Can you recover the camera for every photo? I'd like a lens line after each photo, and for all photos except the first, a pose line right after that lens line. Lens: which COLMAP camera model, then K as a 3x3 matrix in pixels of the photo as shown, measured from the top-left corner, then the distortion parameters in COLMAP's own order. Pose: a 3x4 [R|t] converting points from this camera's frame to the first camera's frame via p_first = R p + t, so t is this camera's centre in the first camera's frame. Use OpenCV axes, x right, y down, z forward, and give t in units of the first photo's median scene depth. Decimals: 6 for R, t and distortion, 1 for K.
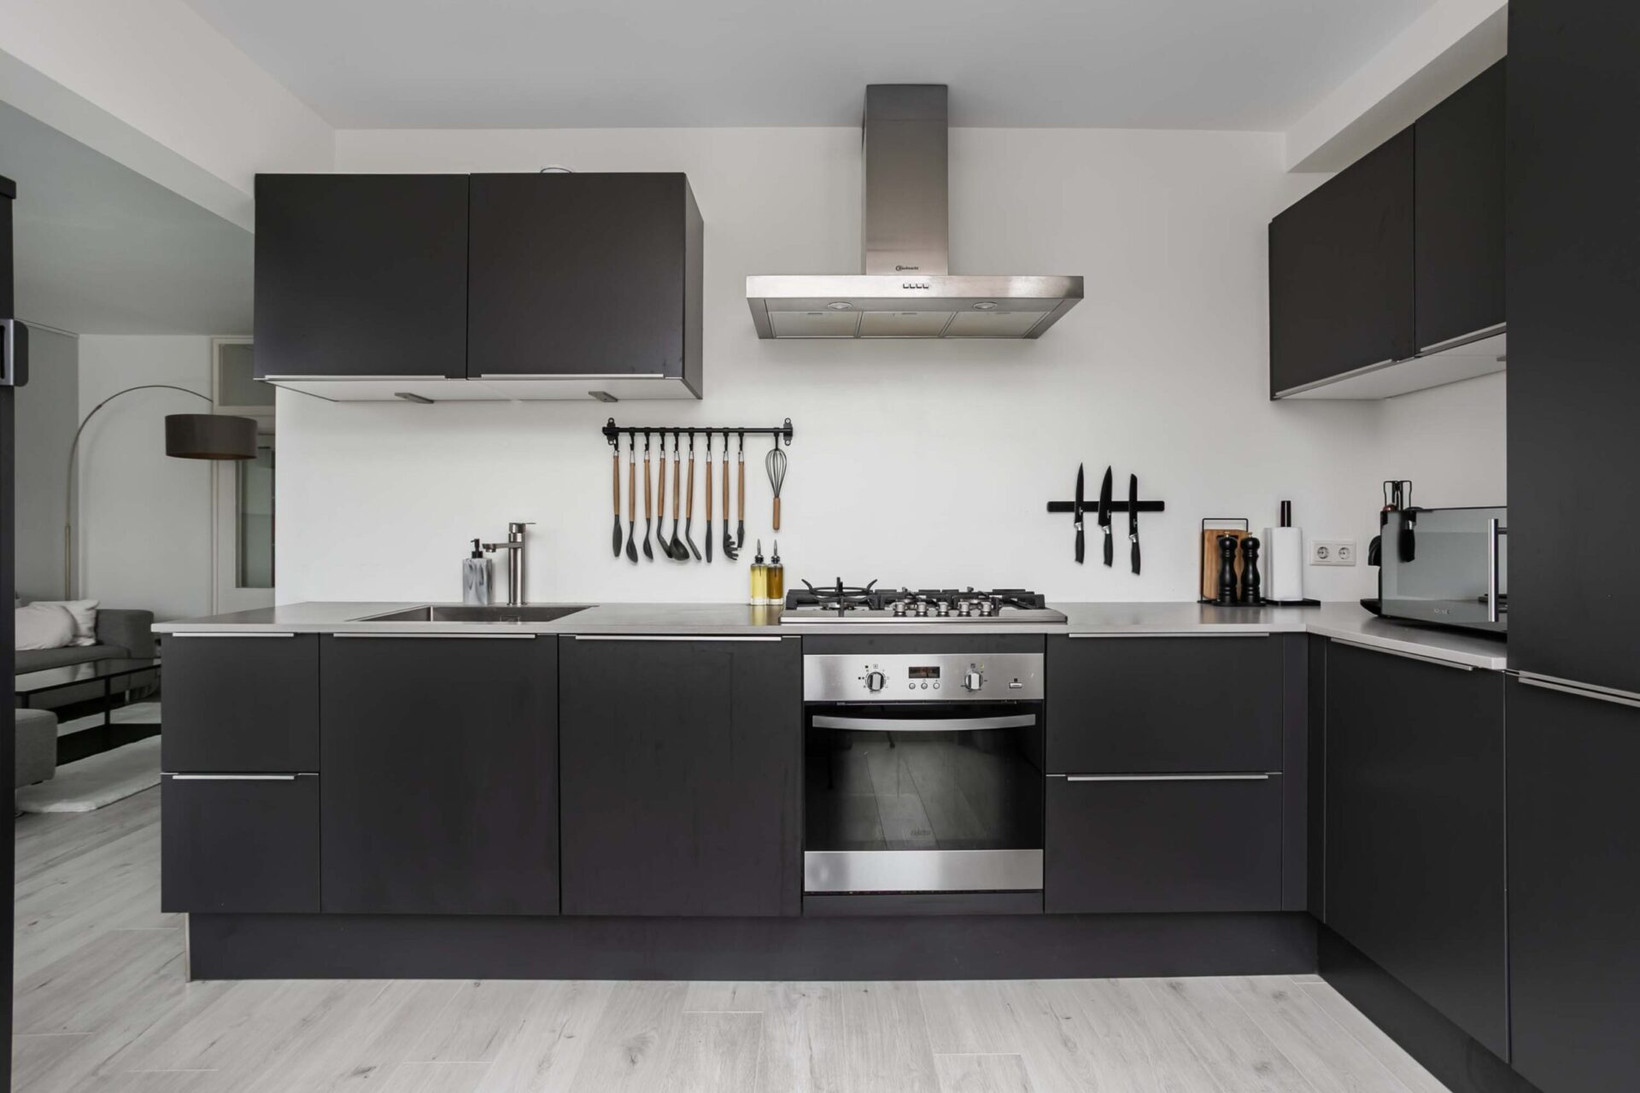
lens RADIAL K [[810.5, 0, 819.5], [0, 810.5, 536.9], [0, 0, 1]] dist [-0.015094, 0.019129]
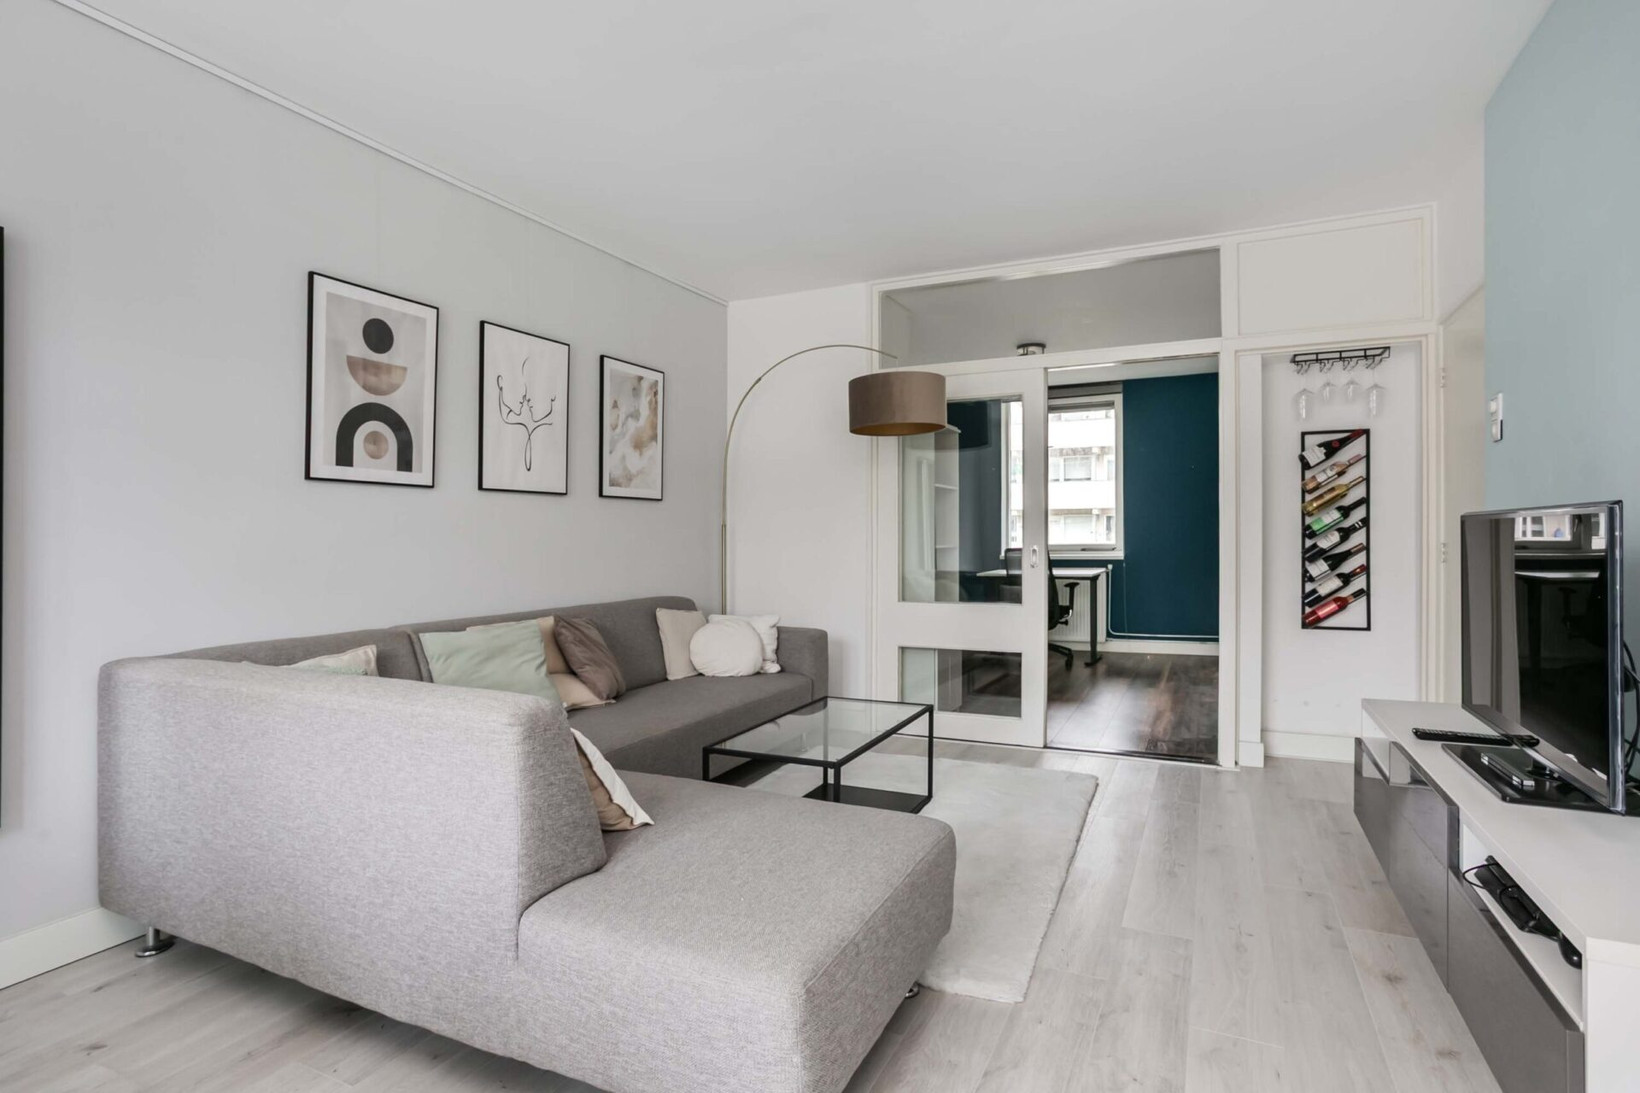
lens RADIAL K [[846.1, 0, 797.8], [0, 846.1, 522.3], [0, 0, 1]] dist [-0.024786, 0.001924]
pose [[0.904084, -0.007886, -0.427283, -0.518416], [0.000774, 0.999858, -0.016817, 0.000149], [0.427355, 0.014873, 0.903961, 0.253939]]
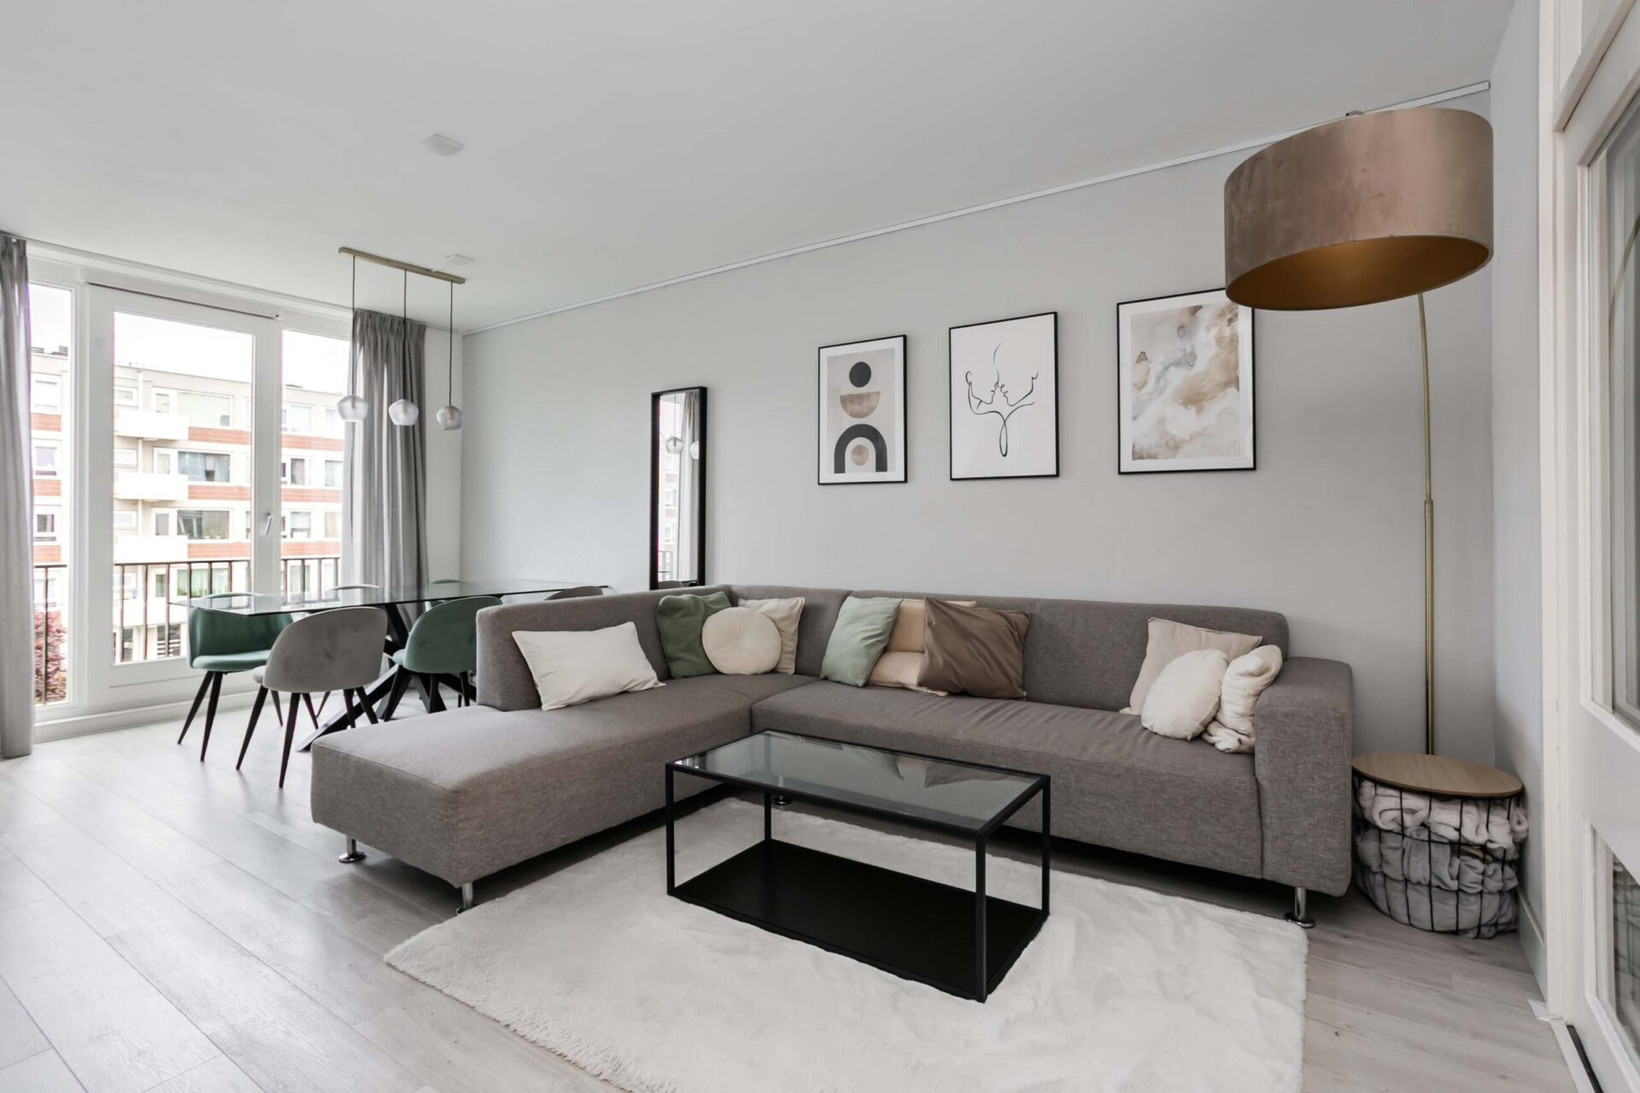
lens RADIAL K [[810.5, 0, 839.4], [0, 810.5, 519.4], [0, 0, 1]] dist [-0.015094, 0.019129]
pose [[-0.531340, -0.009076, -0.847110, -0.371892], [-0.003110, 0.999957, -0.008763, 0.004239], [0.847153, -0.002021, -0.531346, 1.052115]]
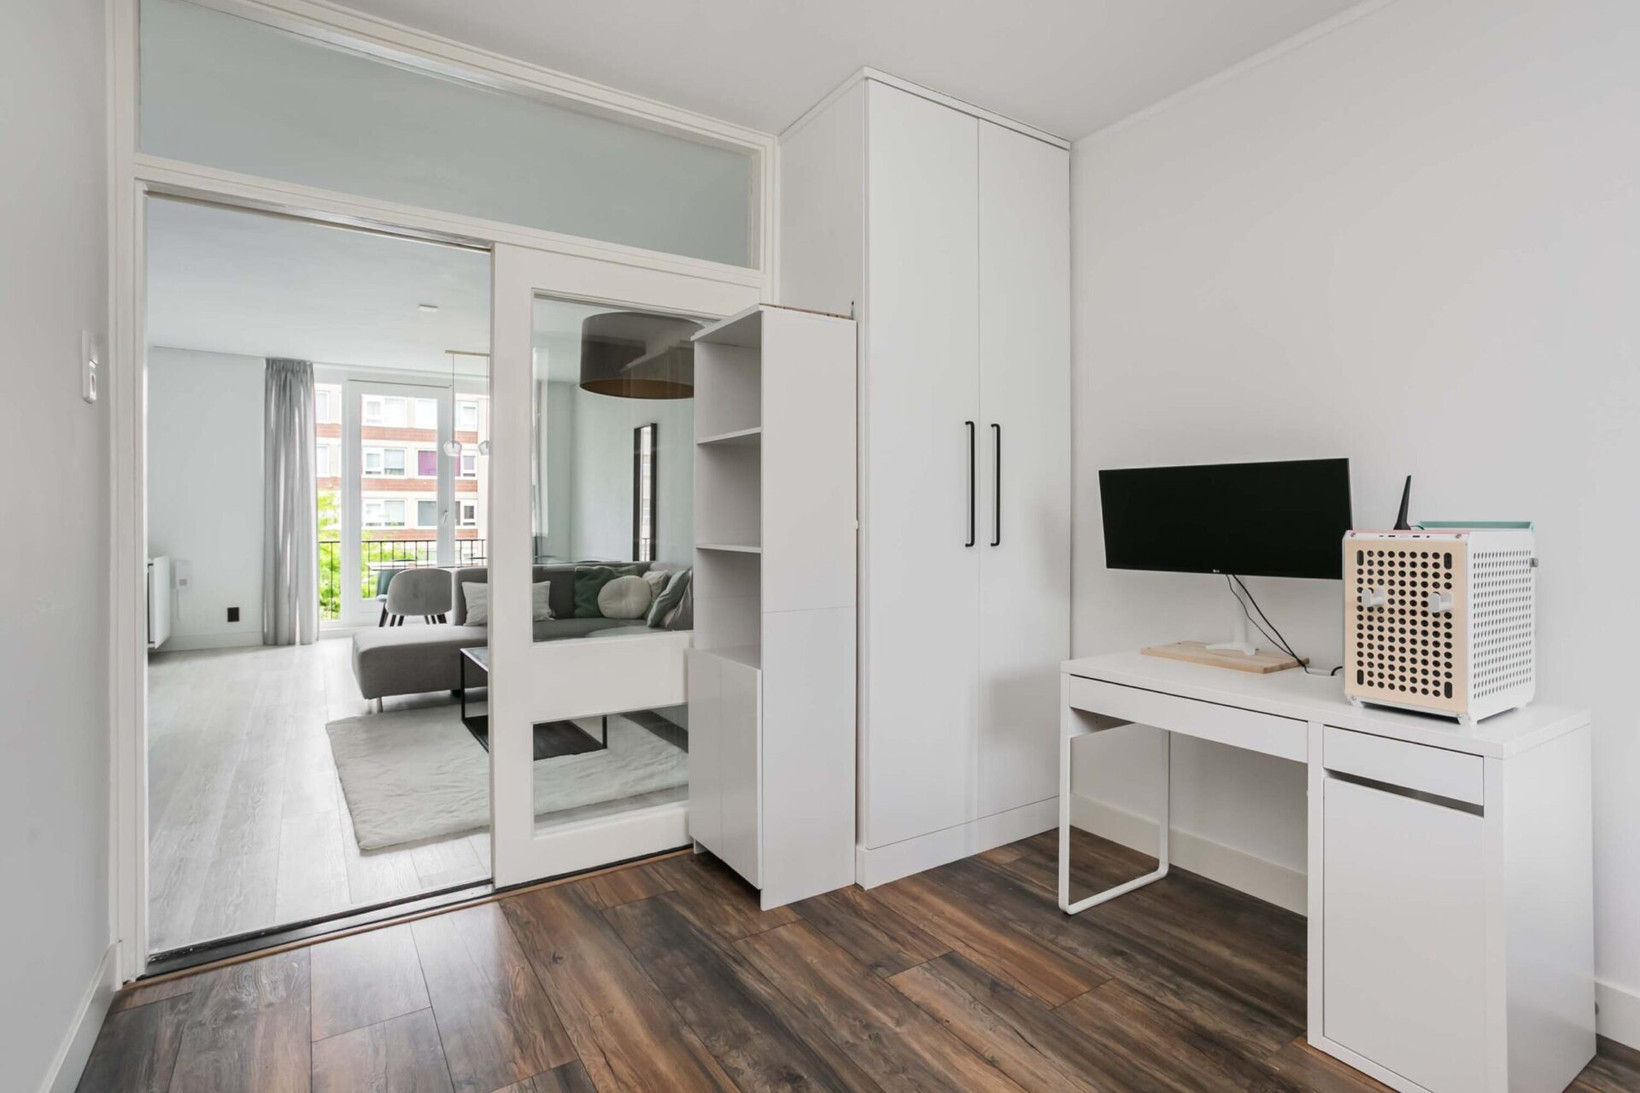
lens RADIAL K [[810.5, 0, 830.9], [0, 810.5, 510.7], [0, 0, 1]] dist [-0.015094, 0.019129]
pose [[-0.810548, -0.004144, -0.585658, -0.550604], [-0.003196, 0.999991, -0.002652, -0.010274], [0.585664, -0.000278, -0.810554, 1.736822]]
